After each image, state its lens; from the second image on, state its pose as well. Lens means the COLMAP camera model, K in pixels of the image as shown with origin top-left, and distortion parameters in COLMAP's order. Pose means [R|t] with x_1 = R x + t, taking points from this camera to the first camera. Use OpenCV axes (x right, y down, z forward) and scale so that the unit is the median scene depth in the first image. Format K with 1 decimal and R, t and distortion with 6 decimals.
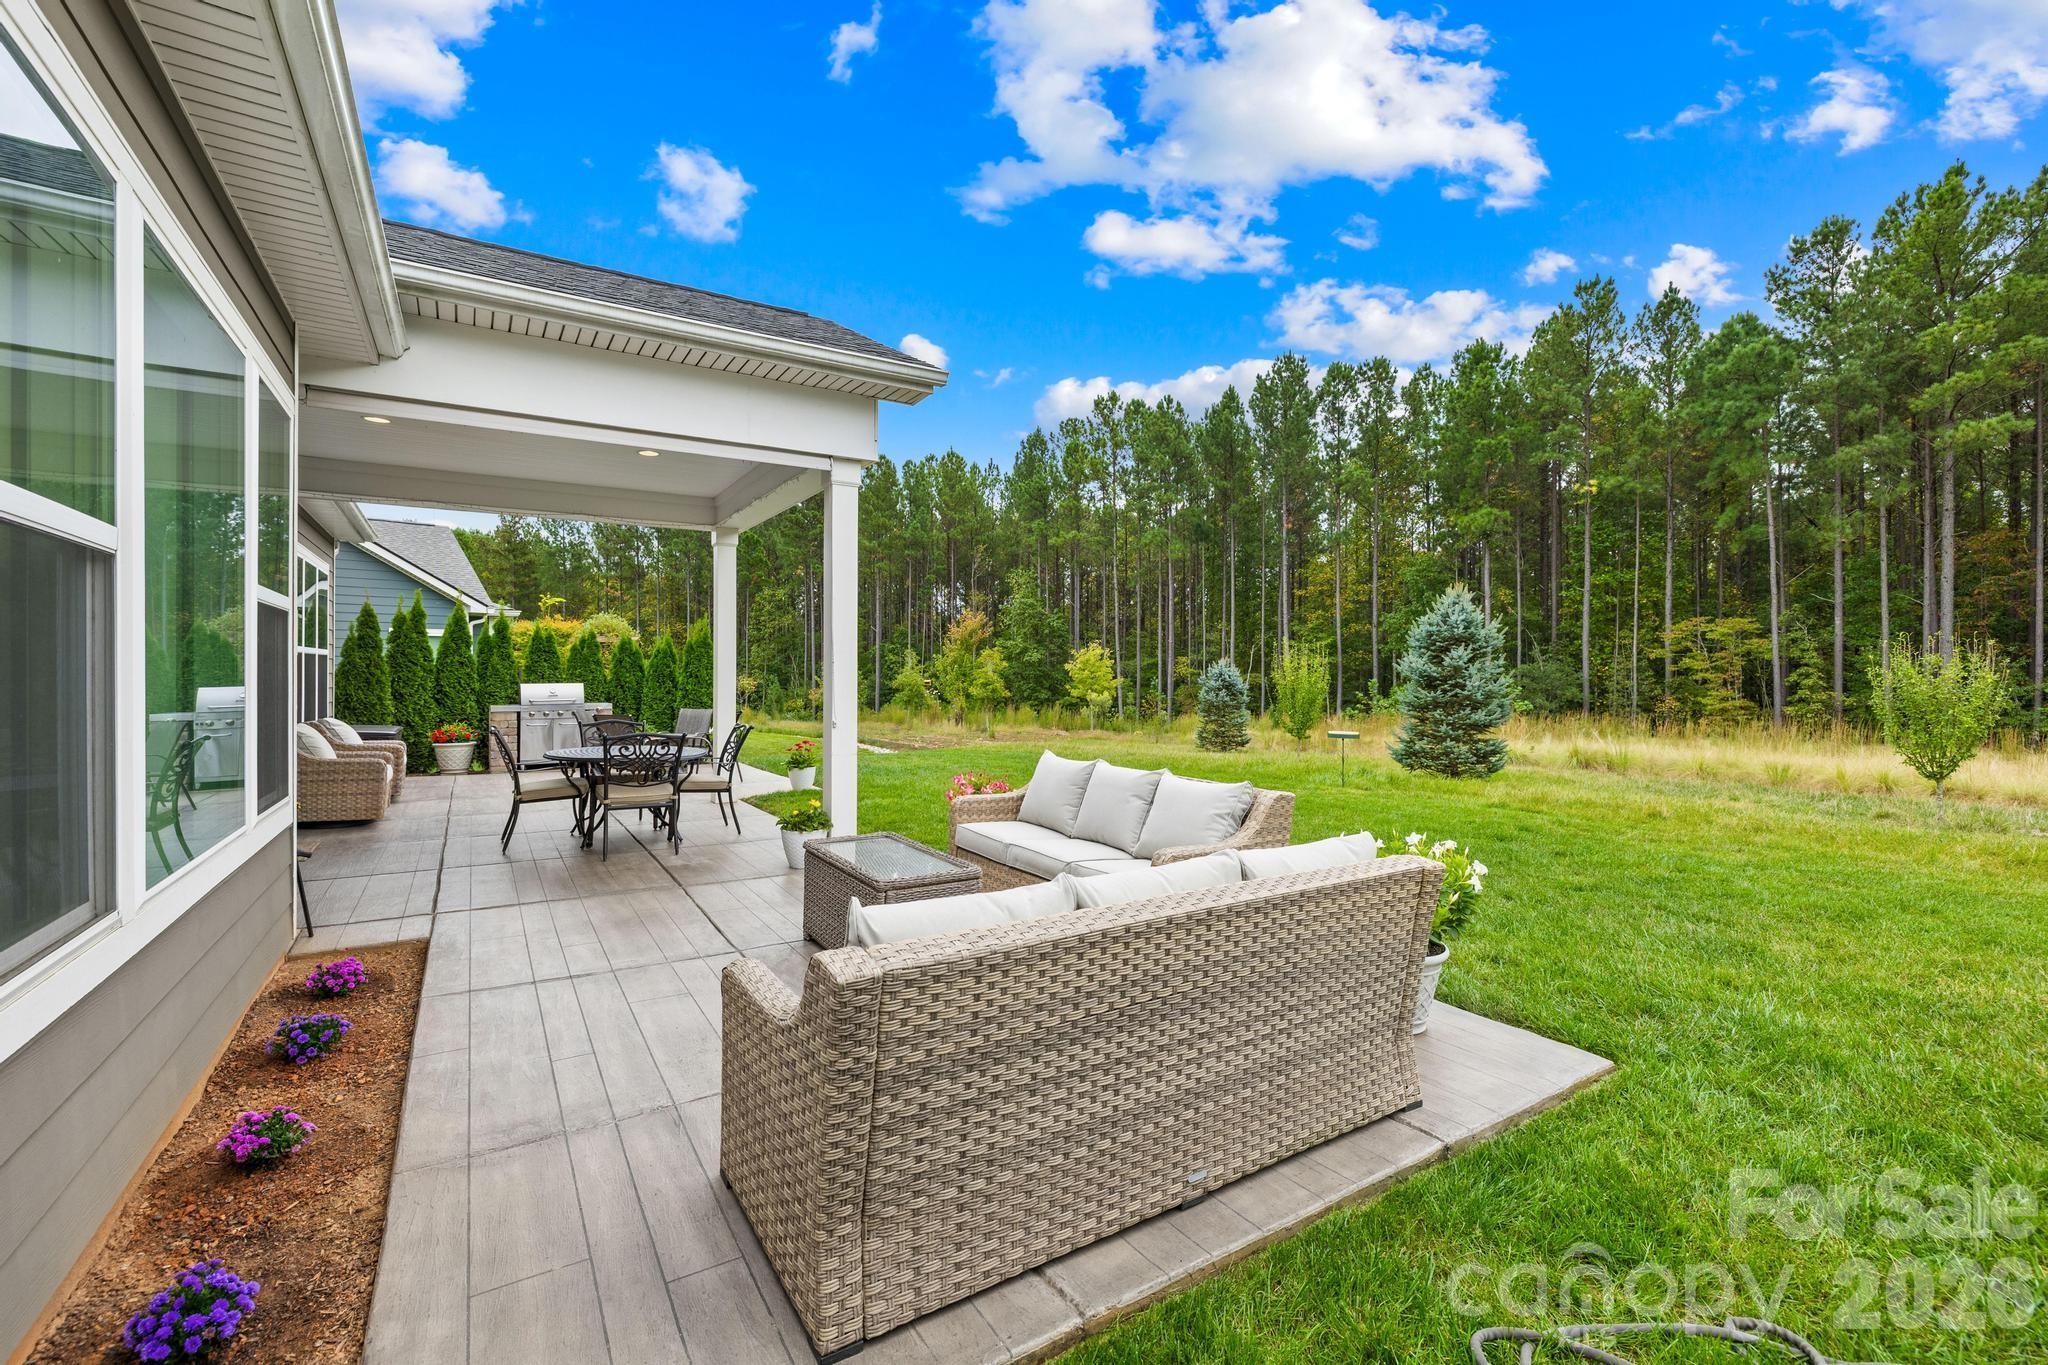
lens RADIAL K [[844.5, 0, 1016.5], [0, 844.5, 678.6], [0, 0, 1]] dist [-0.001099, -0.000213]
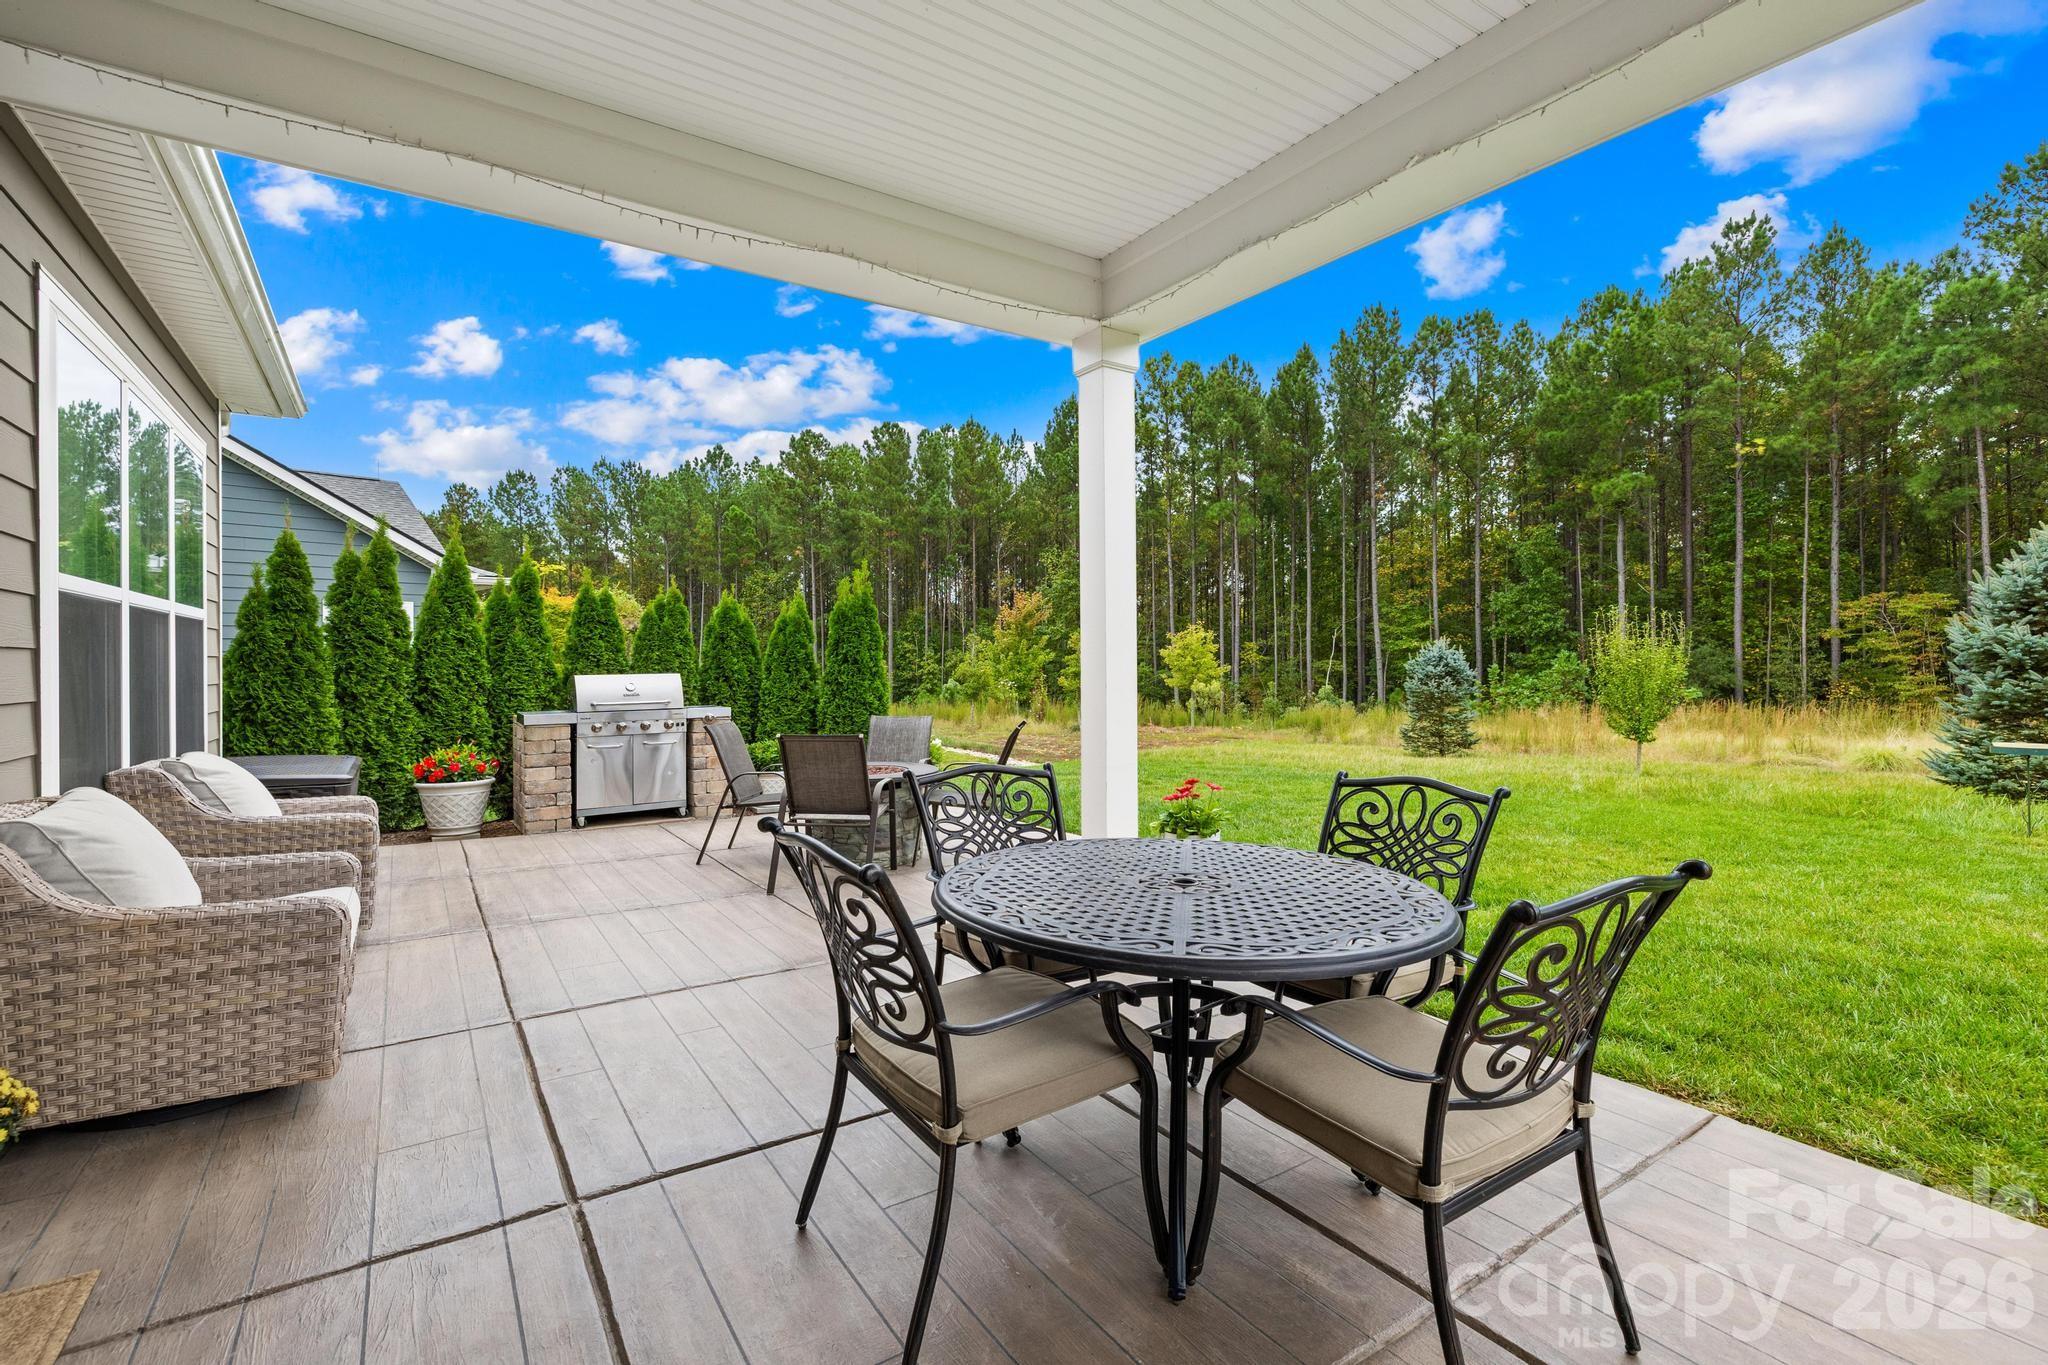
lens RADIAL K [[844.5, 0, 1054.3], [0, 844.5, 670.0], [0, 0, 1]] dist [-0.001099, -0.000213]
pose [[0.996845, -0.007220, 0.079046, -0.154665], [0.007134, 0.999974, 0.001362, 0.002177], [-0.079053, -0.000794, 0.996870, 0.202317]]
